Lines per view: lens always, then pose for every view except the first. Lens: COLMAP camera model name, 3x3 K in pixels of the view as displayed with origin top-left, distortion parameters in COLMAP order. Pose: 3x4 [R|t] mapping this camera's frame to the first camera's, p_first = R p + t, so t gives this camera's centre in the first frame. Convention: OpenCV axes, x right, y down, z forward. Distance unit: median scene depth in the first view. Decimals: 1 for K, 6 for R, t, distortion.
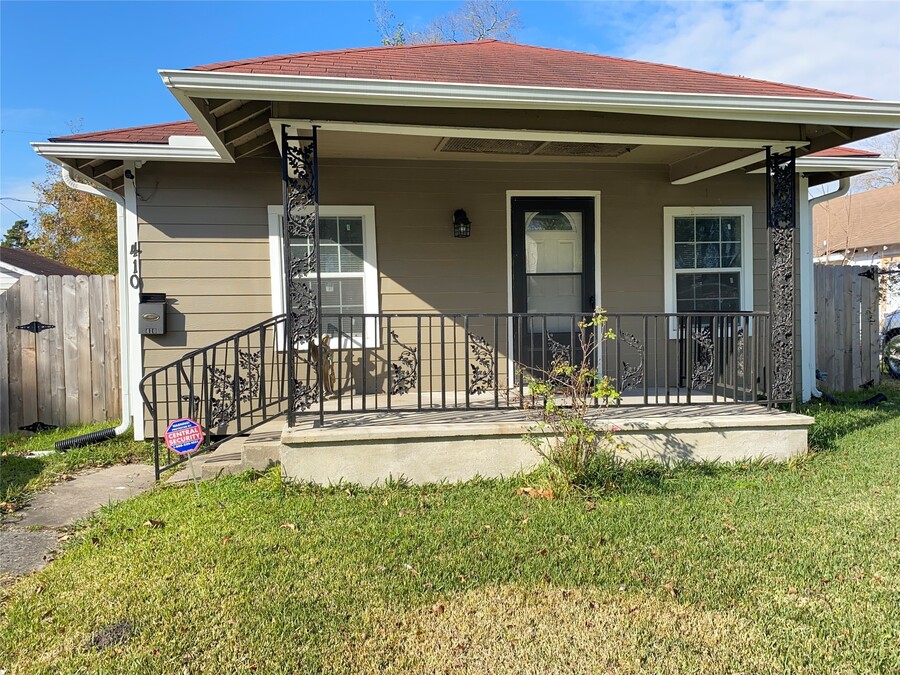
lens RADIAL K [[680.9, 0, 450.0], [0, 680.9, 337.5], [0, 0, 1]] dist [0.048354, -0.001913]
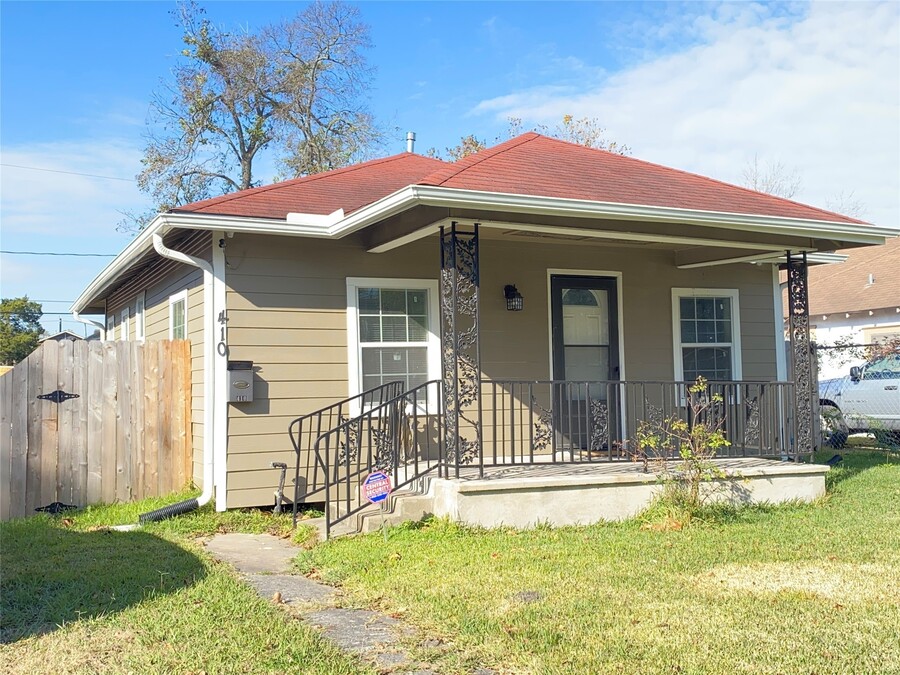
lens RADIAL K [[928.3, 0, 450.0], [0, 928.3, 337.5], [0, 0, 1]] dist [0.104004, -0.025164]
pose [[0.959249, 0.016885, 0.282059, -0.495658], [0.008116, 0.996155, -0.087237, 0.021699], [-0.282447, 0.085971, 0.955423, -0.368863]]
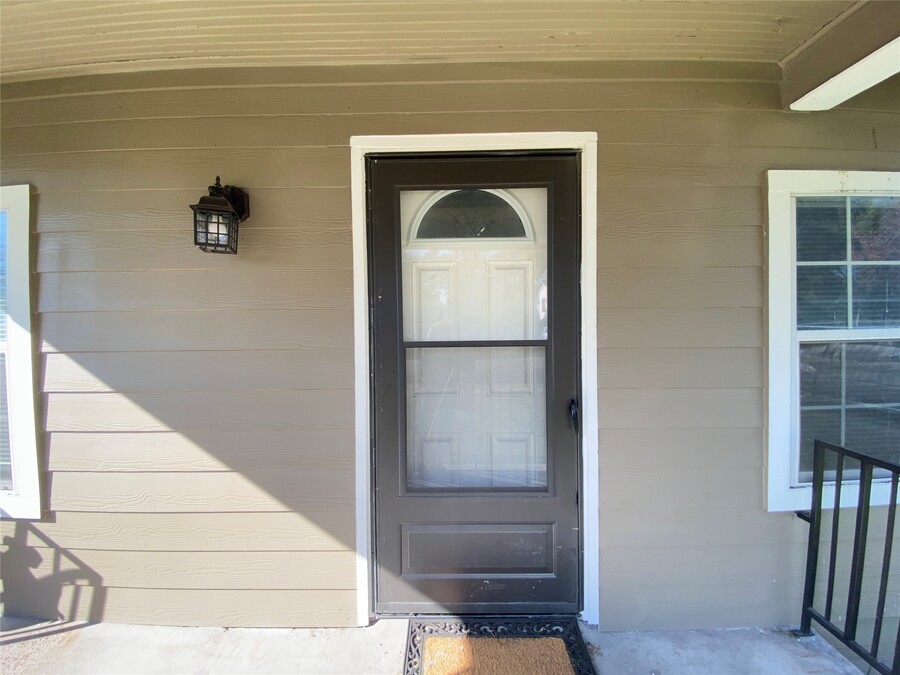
lens RADIAL K [[367.3, 0, 446.2], [0, 367.3, 336.6], [0, 0, 1]] dist [0.023695, -0.023855]
pose [[0.985410, 0.010423, -0.169875, 0.181952], [-0.011966, 0.999896, -0.008057, -0.100190], [0.169773, 0.009972, 0.985433, 0.823826]]
